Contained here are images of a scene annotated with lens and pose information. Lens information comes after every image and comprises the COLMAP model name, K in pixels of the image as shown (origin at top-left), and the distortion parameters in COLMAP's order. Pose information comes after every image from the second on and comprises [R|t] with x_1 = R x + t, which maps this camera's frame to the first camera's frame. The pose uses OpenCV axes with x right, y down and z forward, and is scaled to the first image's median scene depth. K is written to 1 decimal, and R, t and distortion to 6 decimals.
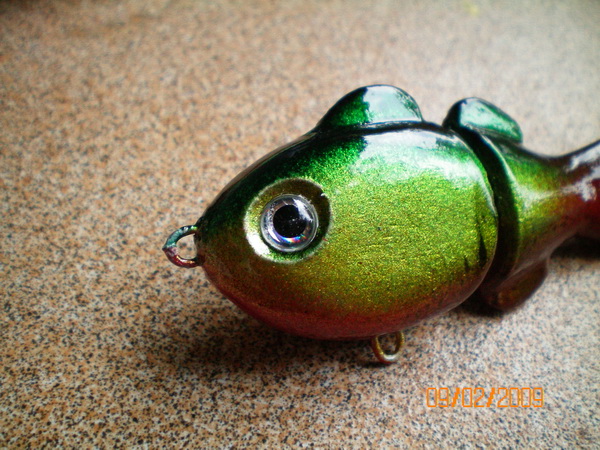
lens RADIAL K [[665.3, 0, 295.8], [0, 665.3, 229.4], [0, 0, 1]] dist [-0.122194, 0.000000]
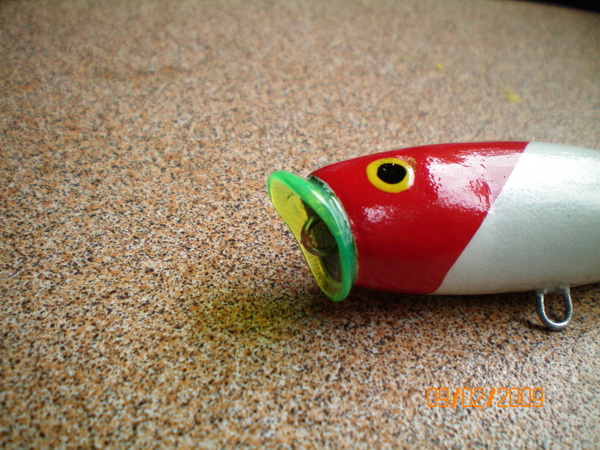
lens RADIAL K [[665.3, 0, 297.9], [0, 665.3, 228.5], [0, 0, 1]] dist [-0.122194, 0.000000]
pose [[0.987087, 0.112191, -0.114339, 0.125481], [-0.133619, 0.970351, -0.201408, 0.118008], [0.088352, 0.214085, 0.972811, 0.103531]]
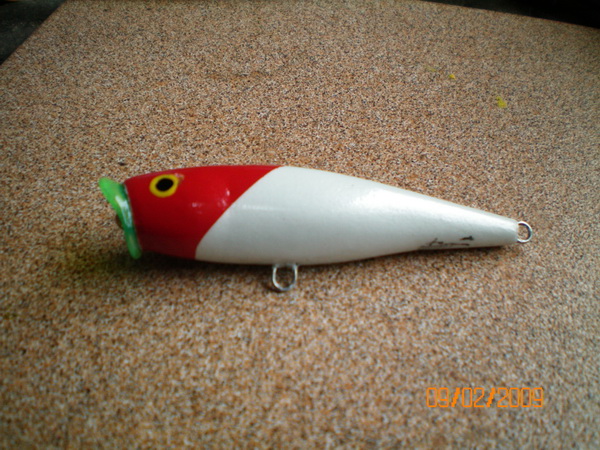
lens RADIAL K [[665.3, 0, 301.3], [0, 665.3, 224.8], [0, 0, 1]] dist [-0.122194, 0.000000]
pose [[0.954204, 0.185549, -0.234664, 0.331347], [-0.216662, 0.969520, -0.114403, 0.191744], [0.206284, 0.160007, 0.965321, -0.442467]]
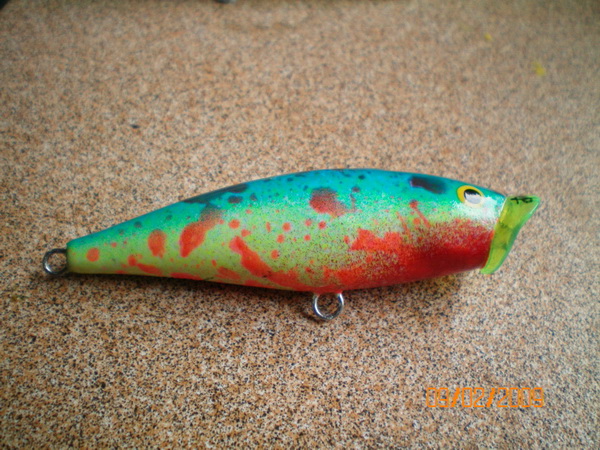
lens RADIAL K [[665.3, 0, 296.9], [0, 665.3, 224.8], [0, 0, 1]] dist [-0.122194, 0.000000]
pose [[0.946643, 0.245511, -0.208786, 0.225386], [-0.251887, 0.967748, -0.004092, 0.090798], [0.201047, 0.056464, 0.977953, -0.379127]]
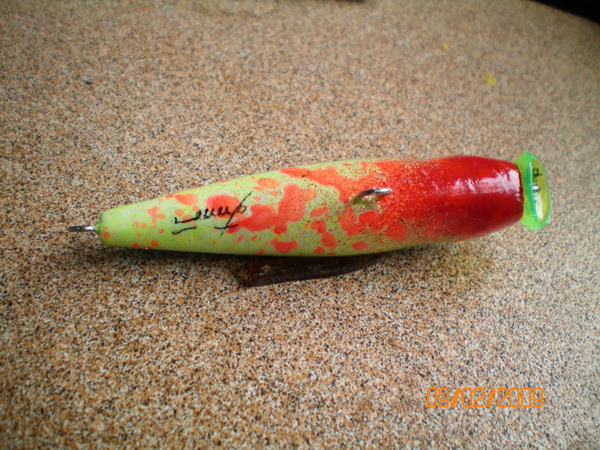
lens RADIAL K [[665.3, 0, 299.6], [0, 665.3, 227.8], [0, 0, 1]] dist [-0.122194, 0.000000]
pose [[0.922059, 0.329883, -0.202448, 0.385271], [-0.350871, 0.933219, -0.077405, 0.219583], [0.163394, 0.142405, 0.976229, -0.367924]]
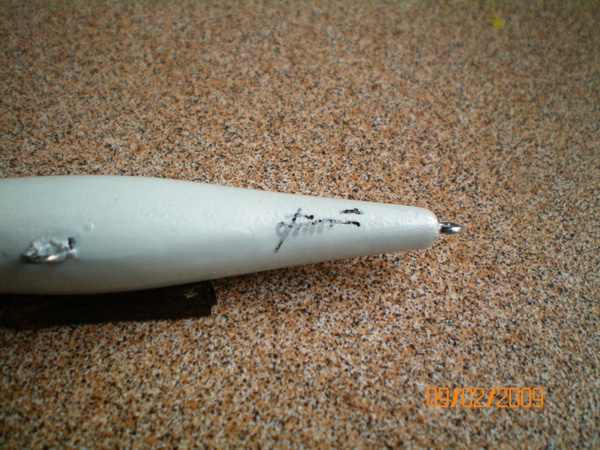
lens RADIAL K [[665.3, 0, 300.7], [0, 665.3, 226.8], [0, 0, 1]] dist [-0.122194, 0.000000]
pose [[0.923349, 0.259951, -0.282581, 0.487494], [-0.273175, 0.961934, -0.007714, 0.074188], [0.269819, 0.084317, 0.959212, -0.018704]]
